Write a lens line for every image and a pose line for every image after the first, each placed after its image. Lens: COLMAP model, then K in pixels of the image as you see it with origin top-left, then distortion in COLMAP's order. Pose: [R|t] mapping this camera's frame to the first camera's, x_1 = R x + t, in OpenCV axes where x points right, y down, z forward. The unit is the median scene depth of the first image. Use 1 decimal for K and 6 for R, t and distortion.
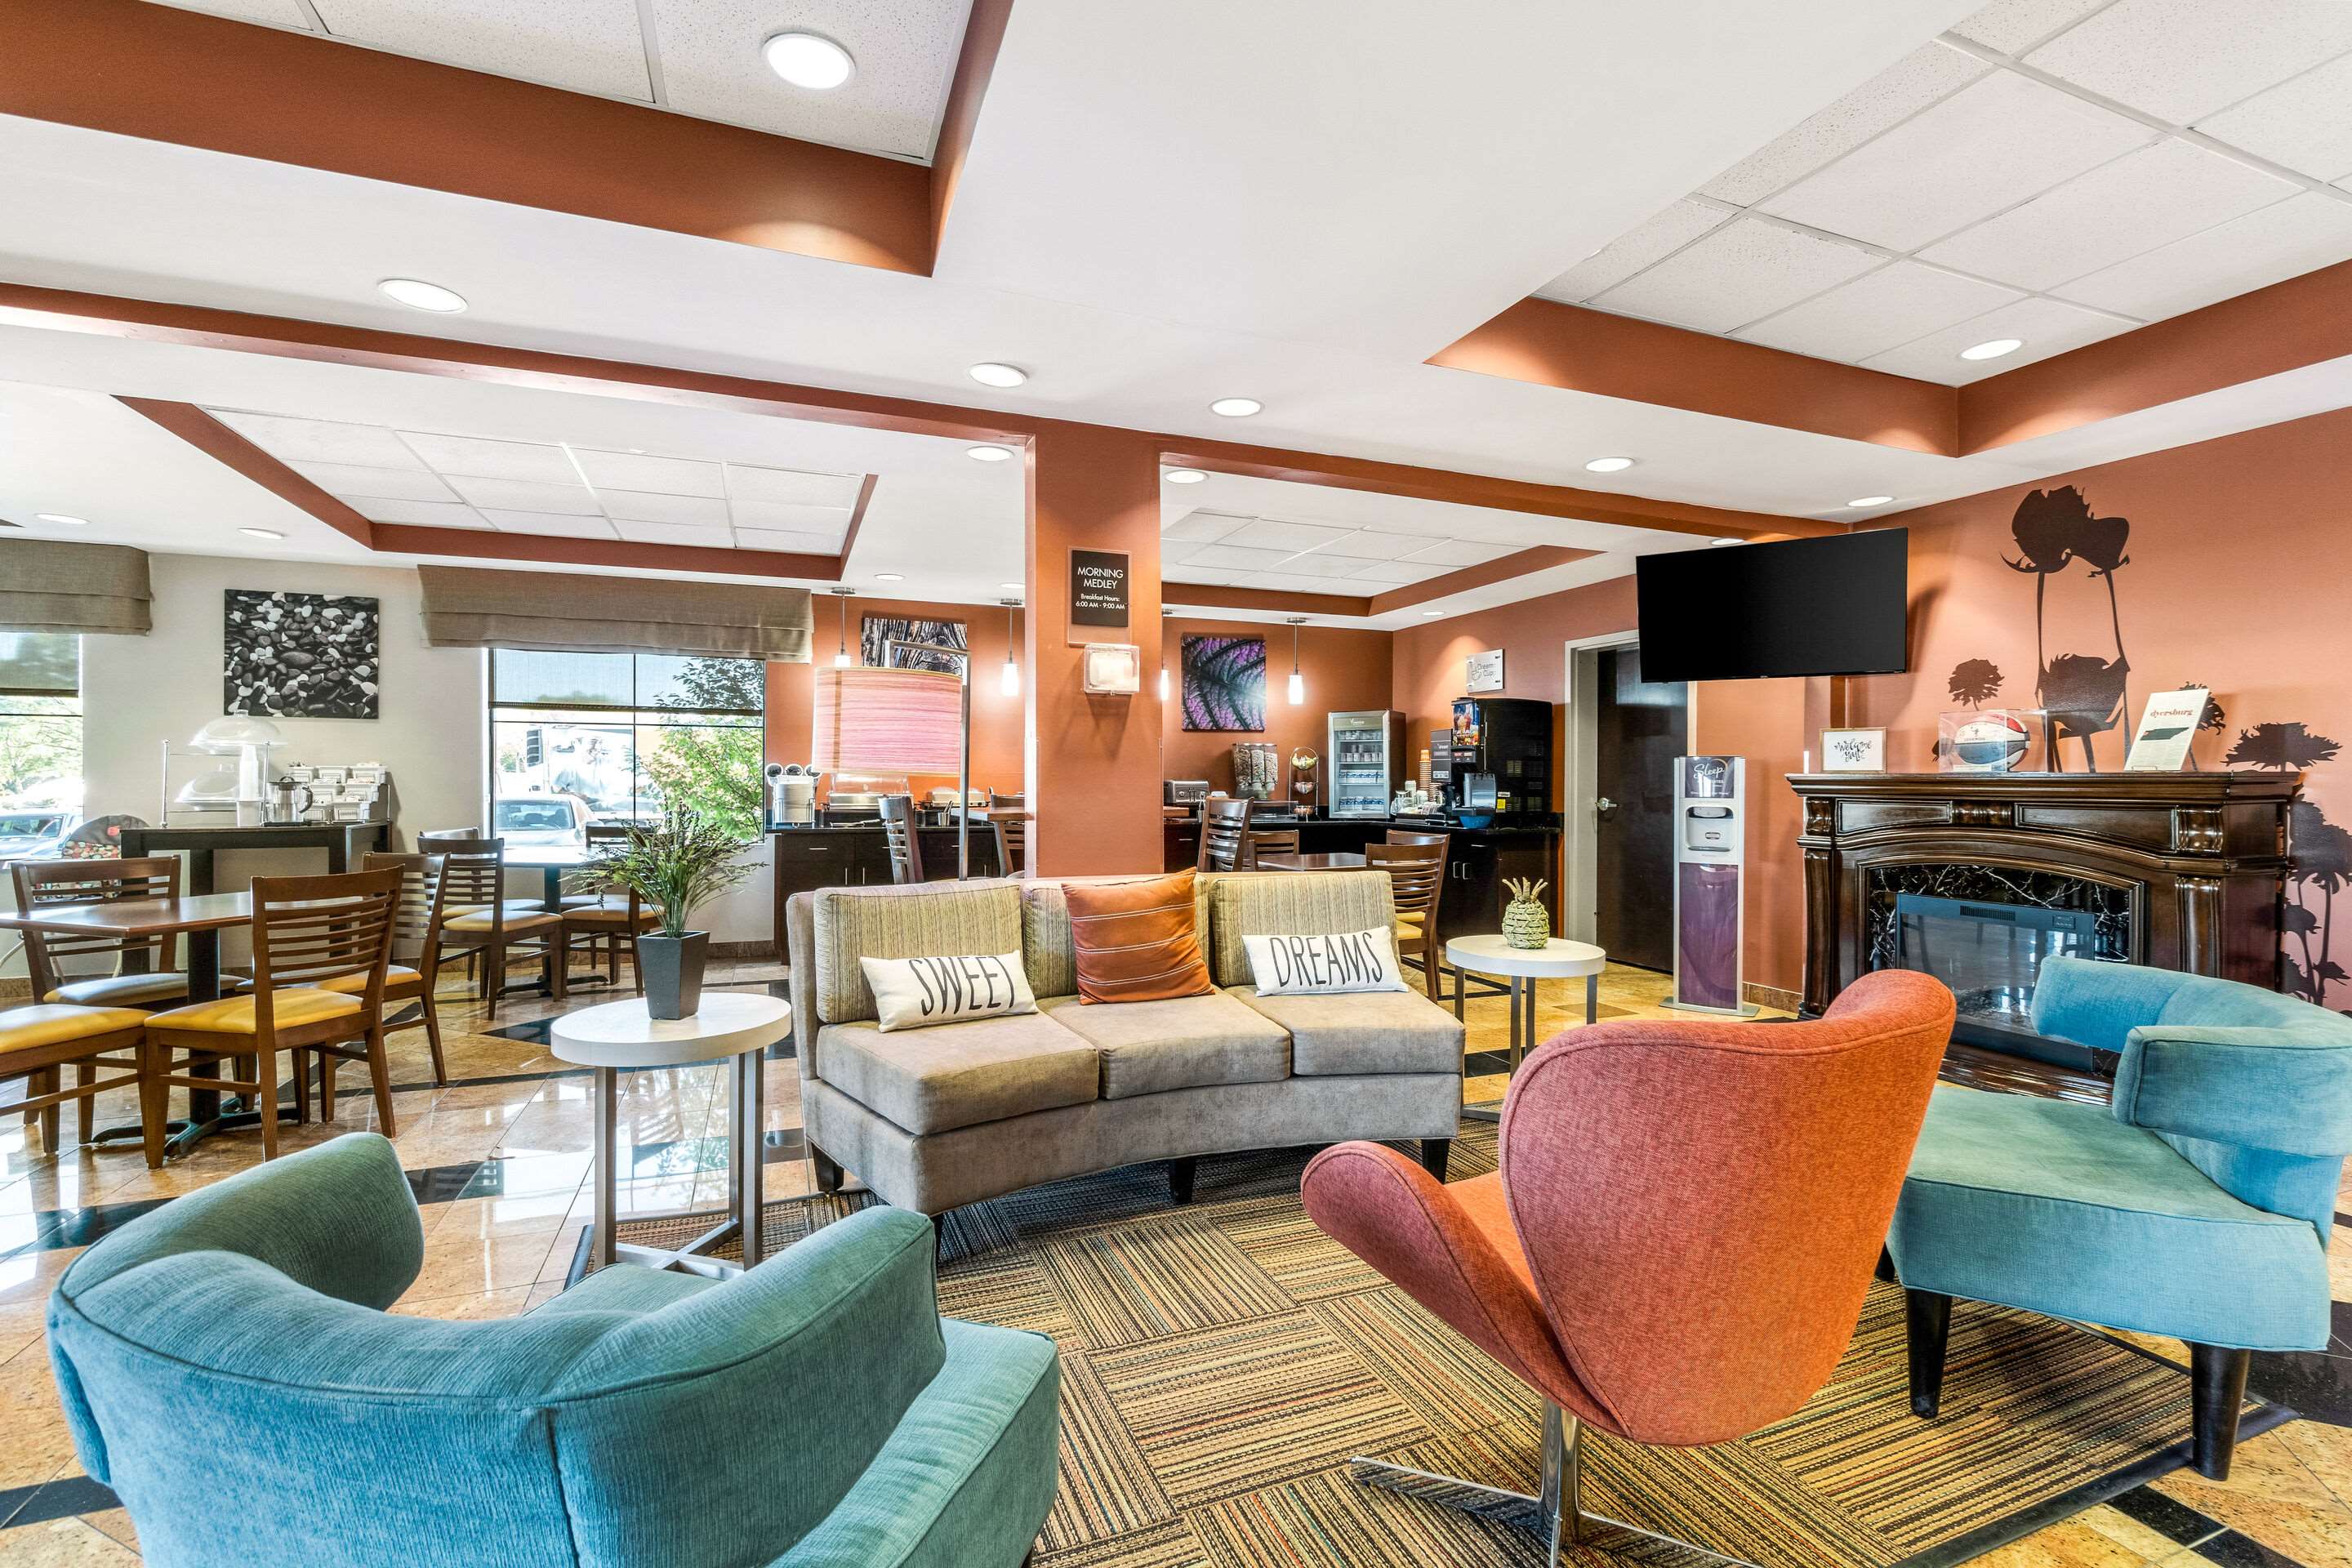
lens RADIAL K [[1024.2, 0, 1171.9], [0, 1024.2, 783.5], [0, 0, 1]] dist [-0.003480, 0.000243]
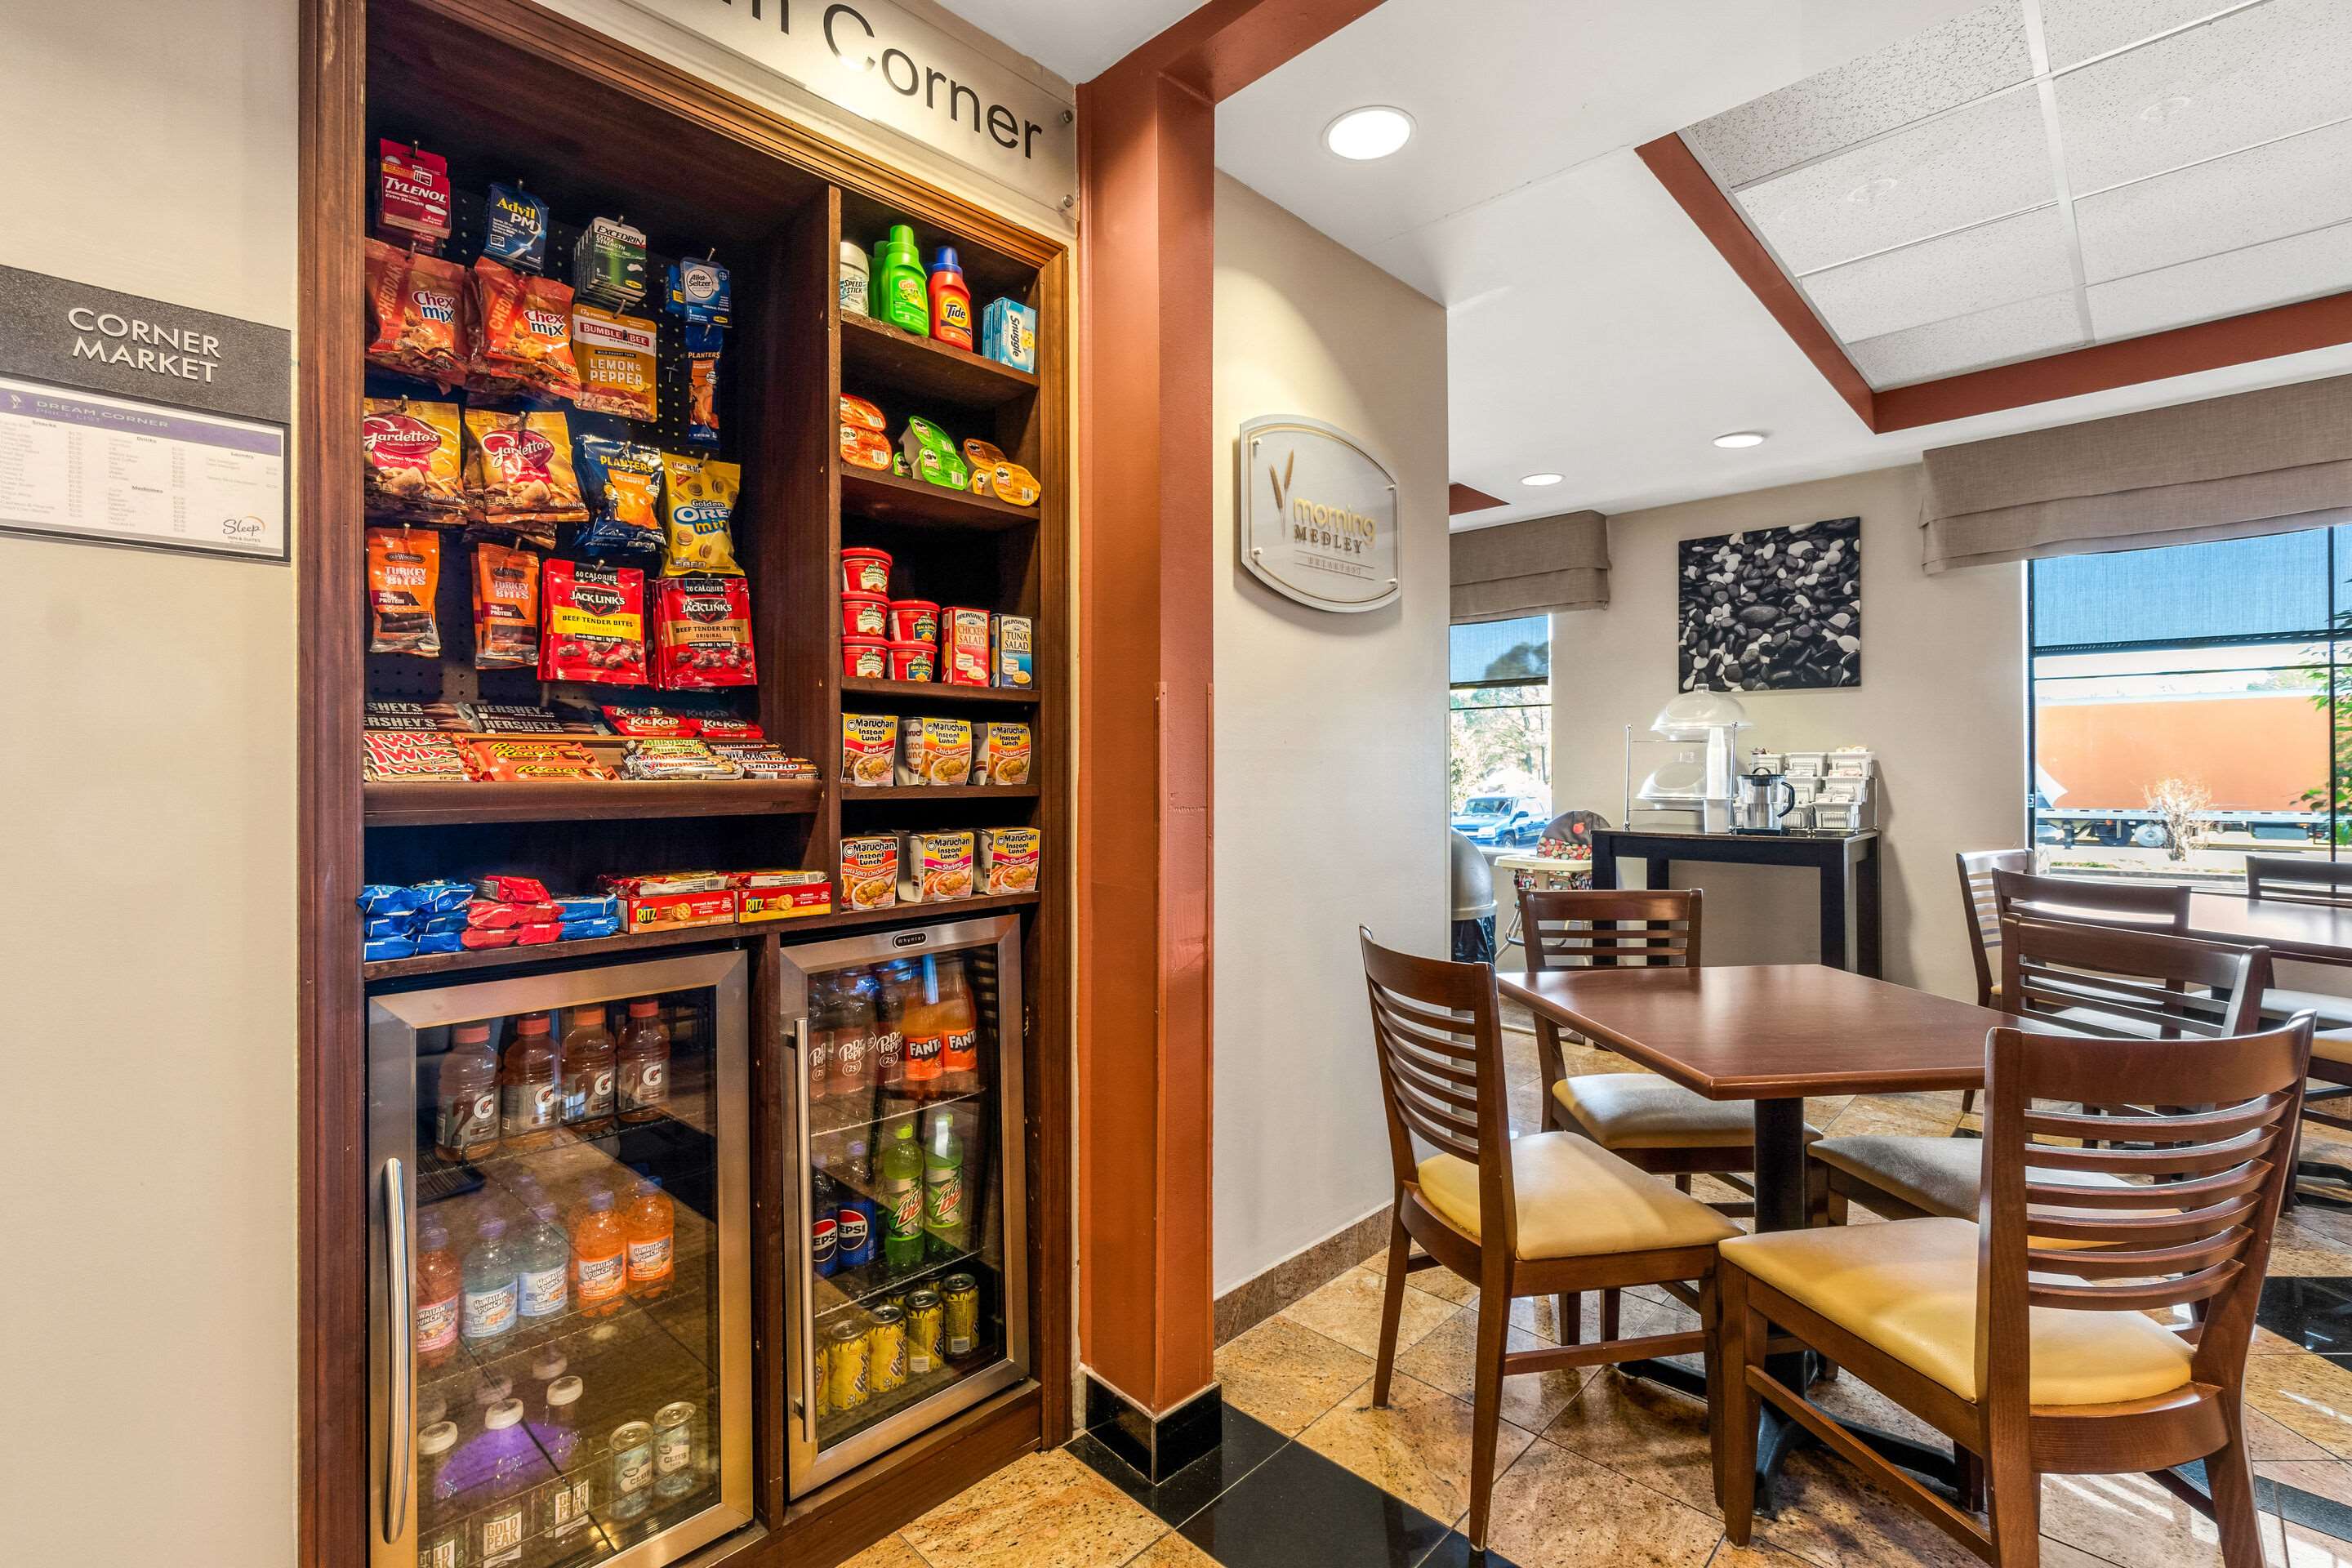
lens RADIAL K [[1024.2, 0, 1167.6], [0, 1024.2, 767.0], [0, 0, 1]] dist [-0.003480, 0.000243]
pose [[0.411407, -0.005584, -0.911434, -0.336784], [0.000572, 0.999983, -0.005868, -0.002909], [0.911451, 0.001893, 0.411404, 0.276327]]
